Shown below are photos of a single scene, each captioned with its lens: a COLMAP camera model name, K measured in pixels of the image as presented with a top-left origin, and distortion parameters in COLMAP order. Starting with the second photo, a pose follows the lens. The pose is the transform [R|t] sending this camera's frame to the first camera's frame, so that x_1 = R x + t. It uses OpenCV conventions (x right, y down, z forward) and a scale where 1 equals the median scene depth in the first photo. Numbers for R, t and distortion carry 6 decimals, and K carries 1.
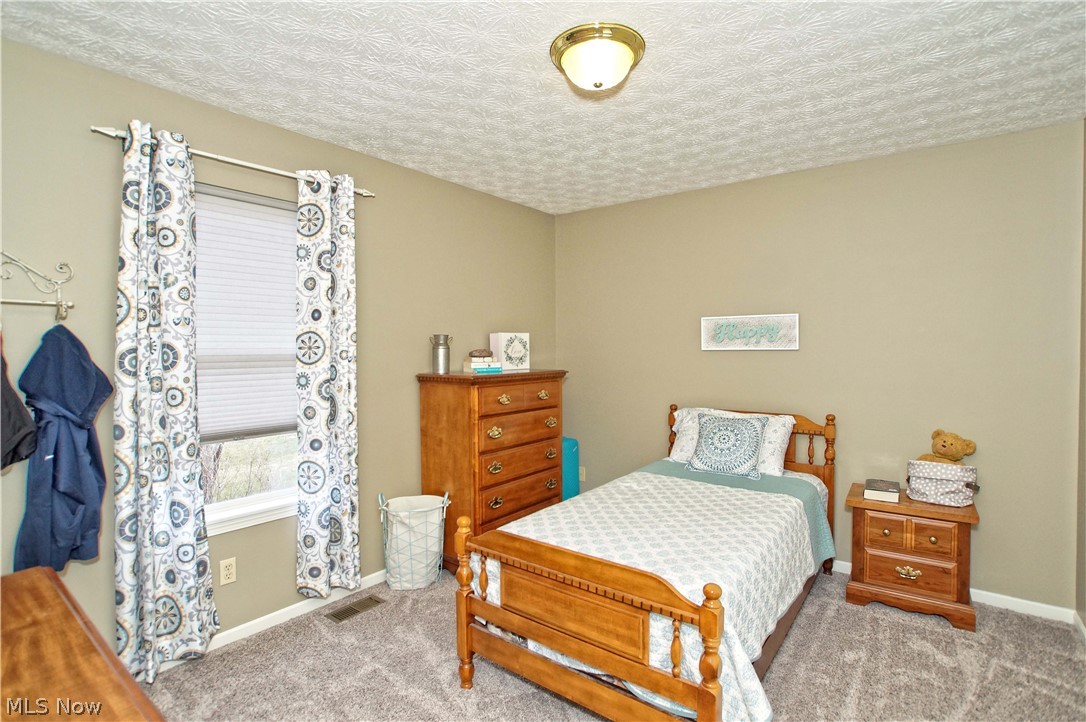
lens RADIAL K [[524.8, 0, 548.8], [0, 524.8, 361.4], [0, 0, 1]] dist [-0.071980, 0.028956]
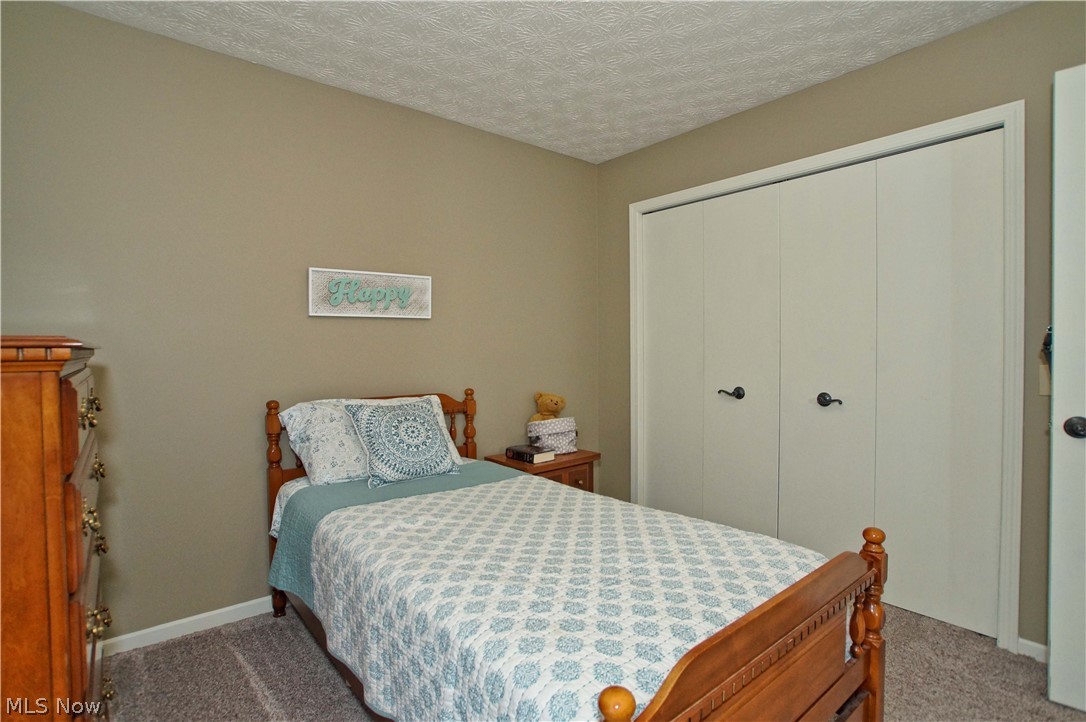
lens RADIAL K [[524.8, 0, 548.8], [0, 524.8, 361.4], [0, 0, 1]] dist [-0.071980, 0.028956]
pose [[0.226162, -0.036750, 0.973396, -0.317201], [0.018092, 0.999274, 0.033523, 0.022463], [-0.973922, 0.010029, 0.226662, 0.594323]]
